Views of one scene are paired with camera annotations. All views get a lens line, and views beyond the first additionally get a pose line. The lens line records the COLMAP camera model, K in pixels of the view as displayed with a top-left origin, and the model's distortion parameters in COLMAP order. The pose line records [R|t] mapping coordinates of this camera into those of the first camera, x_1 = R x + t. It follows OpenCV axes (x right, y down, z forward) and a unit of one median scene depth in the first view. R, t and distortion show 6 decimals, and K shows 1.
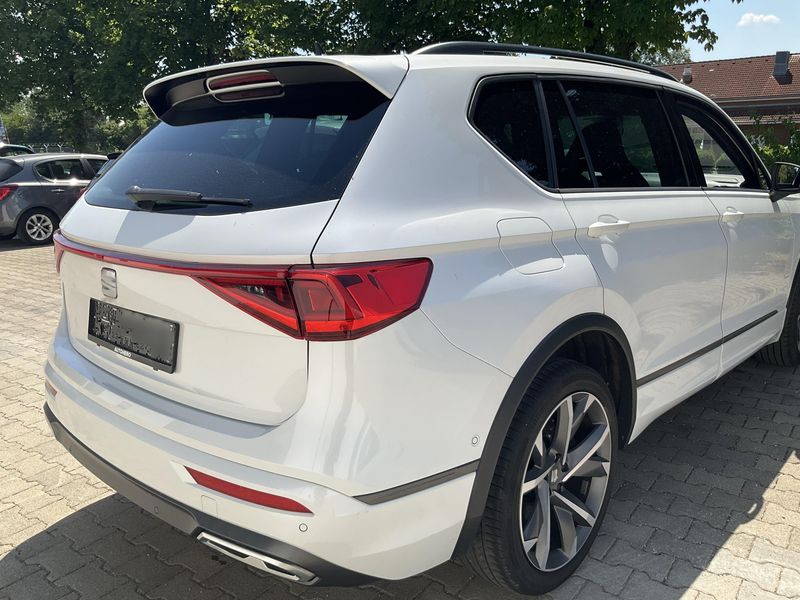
lens RADIAL K [[669.1, 0, 400.0], [0, 669.1, 300.0], [0, 0, 1]] dist [0.026075, -0.046558]
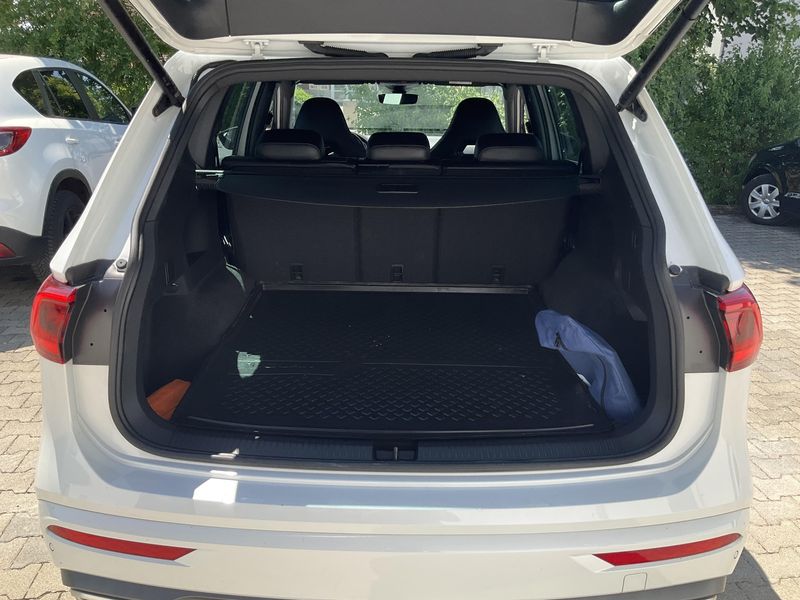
lens RADIAL K [[669.1, 0, 400.0], [0, 669.1, 300.0], [0, 0, 1]] dist [0.026075, -0.046558]
pose [[0.744349, -0.183084, 0.642203, -0.932412], [0.123739, 0.982843, 0.136775, -0.196635], [-0.656226, -0.022343, 0.754233, 0.509760]]
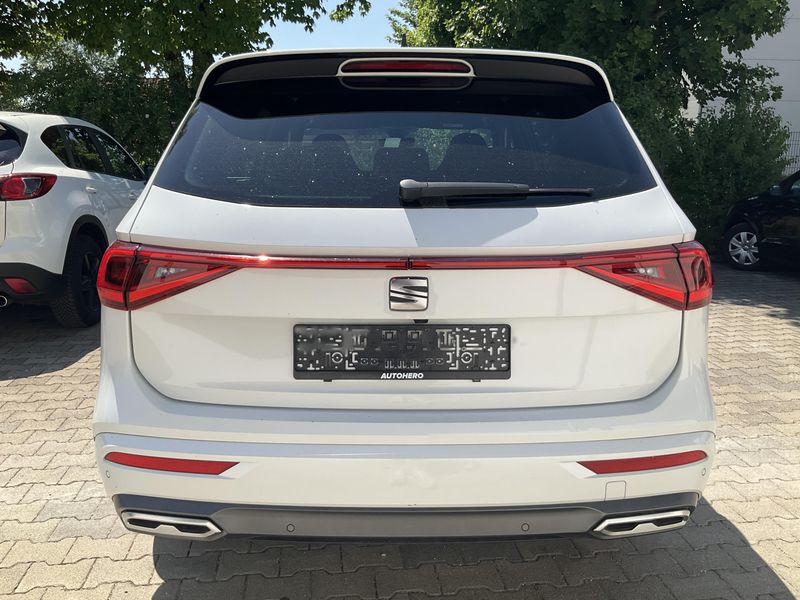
lens RADIAL K [[669.1, 0, 400.0], [0, 669.1, 300.0], [0, 0, 1]] dist [0.026075, -0.046558]
pose [[0.737850, -0.122364, 0.663781, -1.077298], [0.134518, 0.990360, 0.033038, -0.051123], [-0.661425, 0.064914, 0.747197, 0.407971]]
